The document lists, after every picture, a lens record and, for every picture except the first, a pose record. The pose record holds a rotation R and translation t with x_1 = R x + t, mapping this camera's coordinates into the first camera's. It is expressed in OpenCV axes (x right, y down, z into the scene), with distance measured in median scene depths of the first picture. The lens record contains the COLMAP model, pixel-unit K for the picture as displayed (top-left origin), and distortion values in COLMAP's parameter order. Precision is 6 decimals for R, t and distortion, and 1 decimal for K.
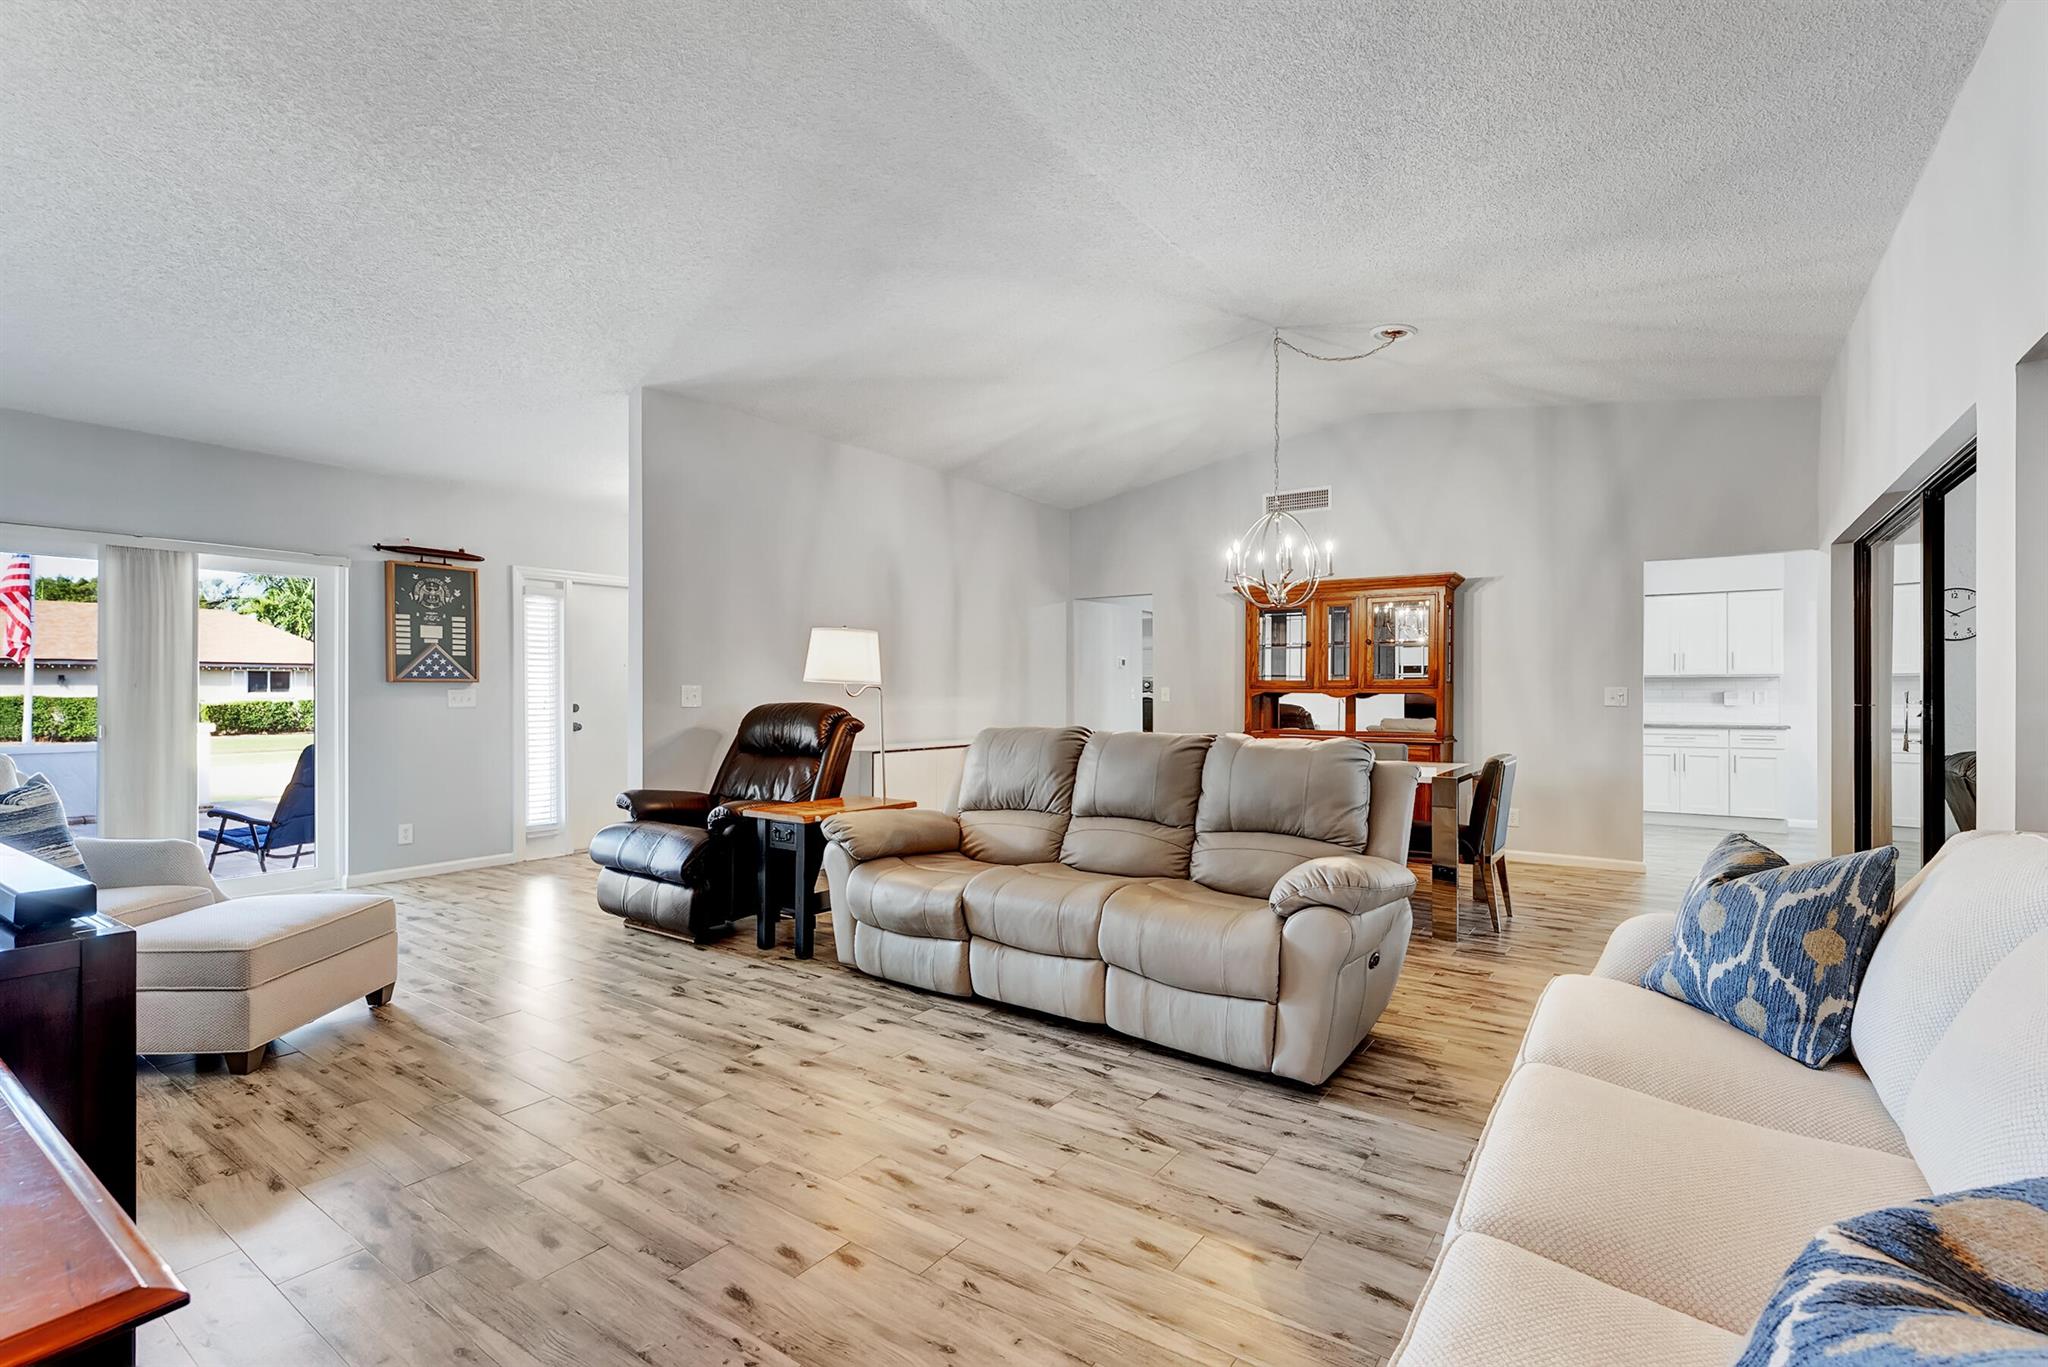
lens RADIAL K [[906.0, 0, 1060.8], [0, 906.0, 704.1], [0, 0, 1]] dist [-0.002253, -0.000550]
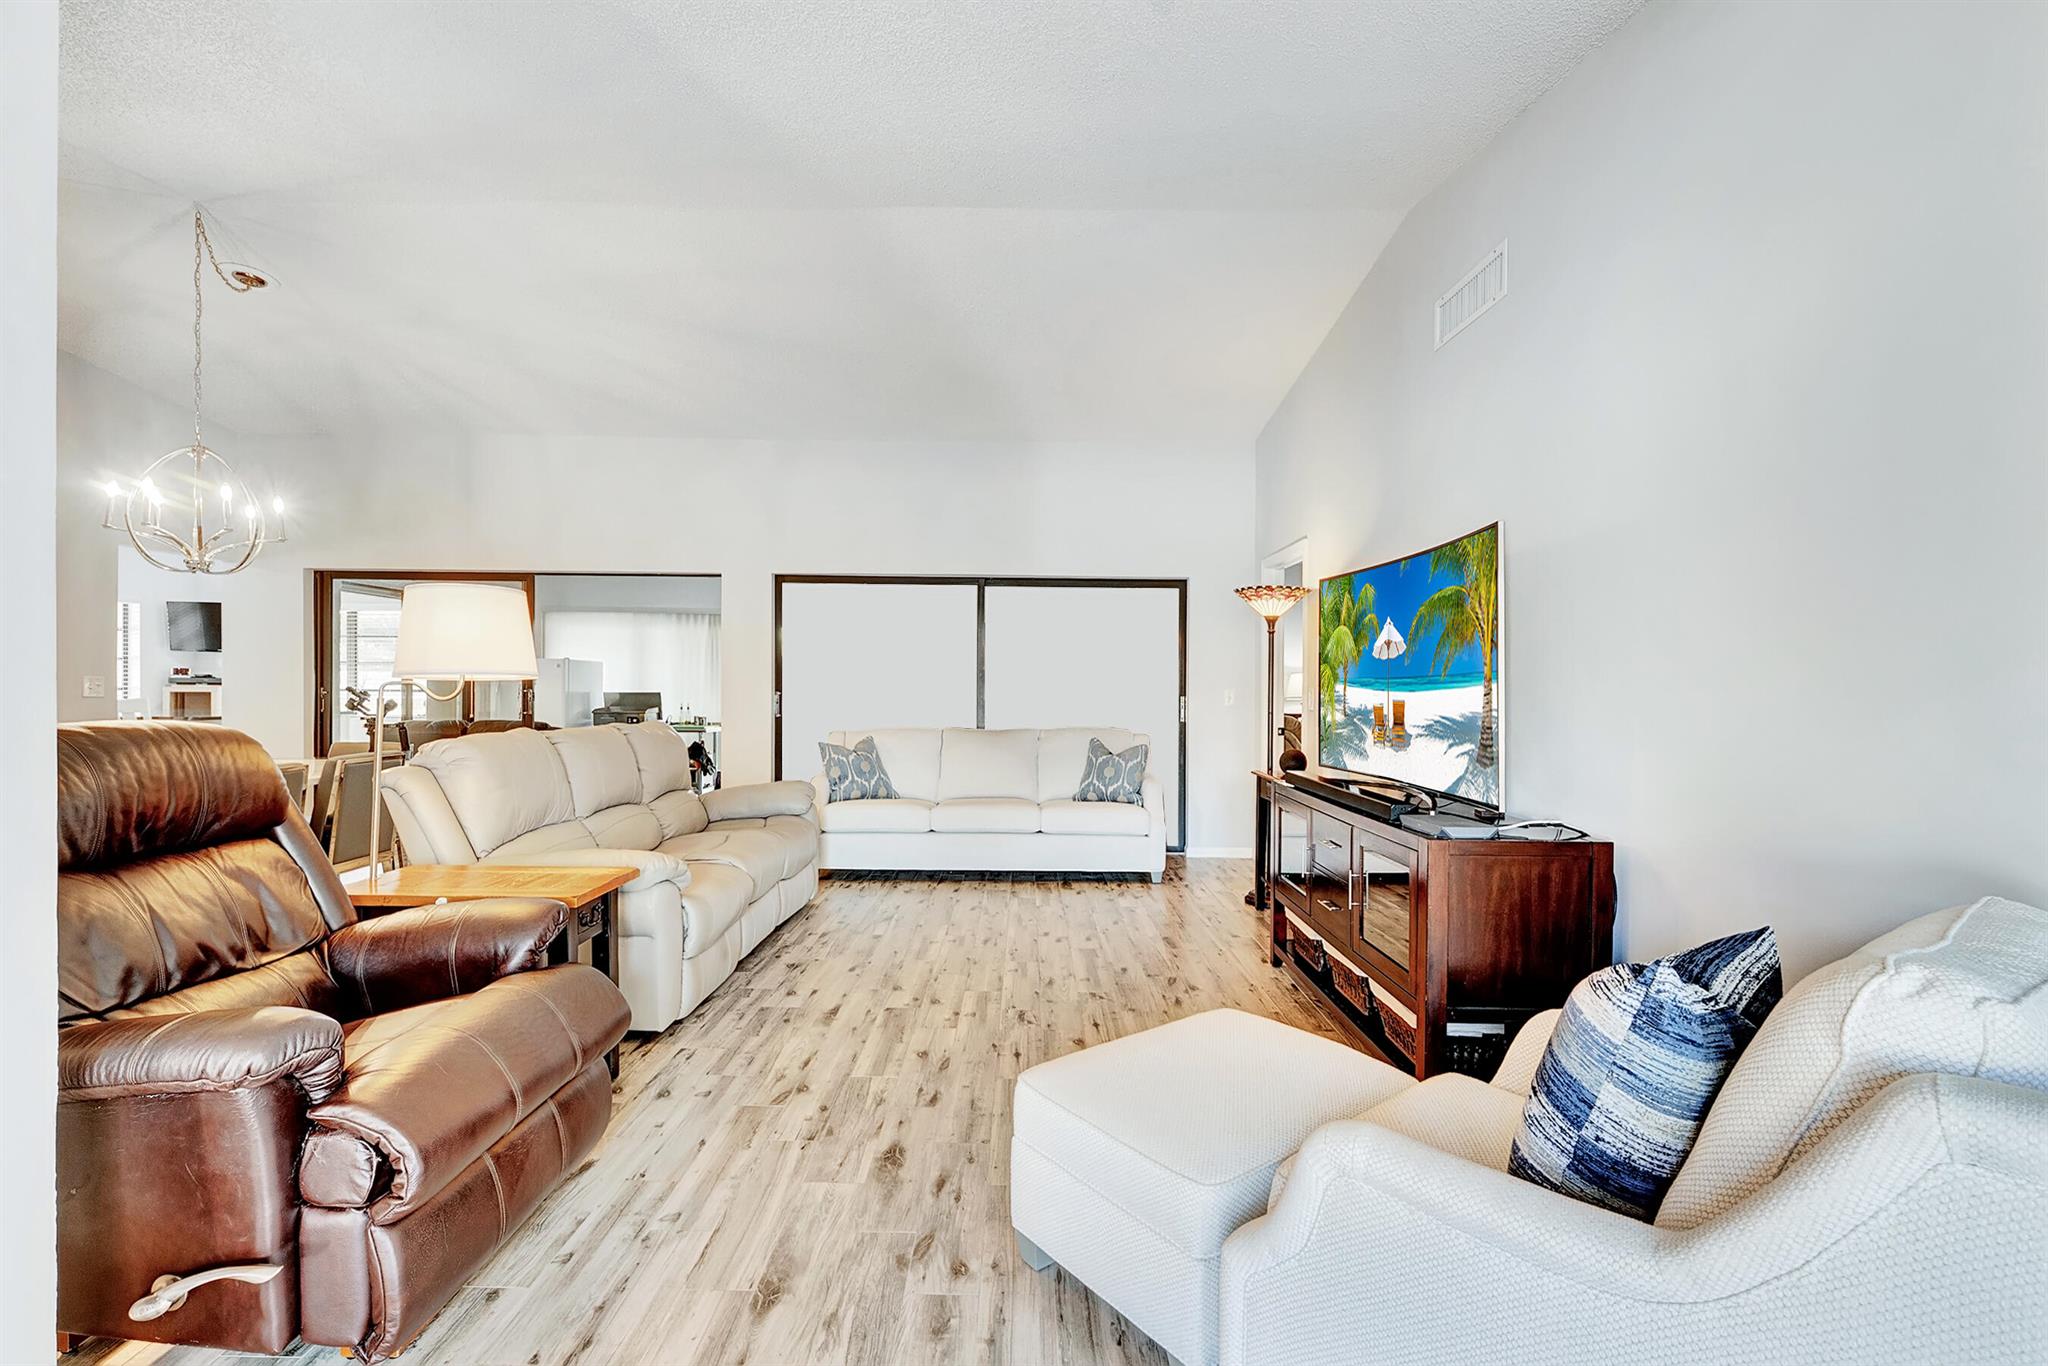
lens RADIAL K [[906.0, 0, 1030.4], [0, 906.0, 681.0], [0, 0, 1]] dist [-0.002253, -0.000550]
pose [[-0.558305, -0.004142, 0.829625, -1.284080], [-0.003537, 0.999990, 0.002612, -0.031555], [-0.829628, -0.001477, -0.558315, 1.393424]]
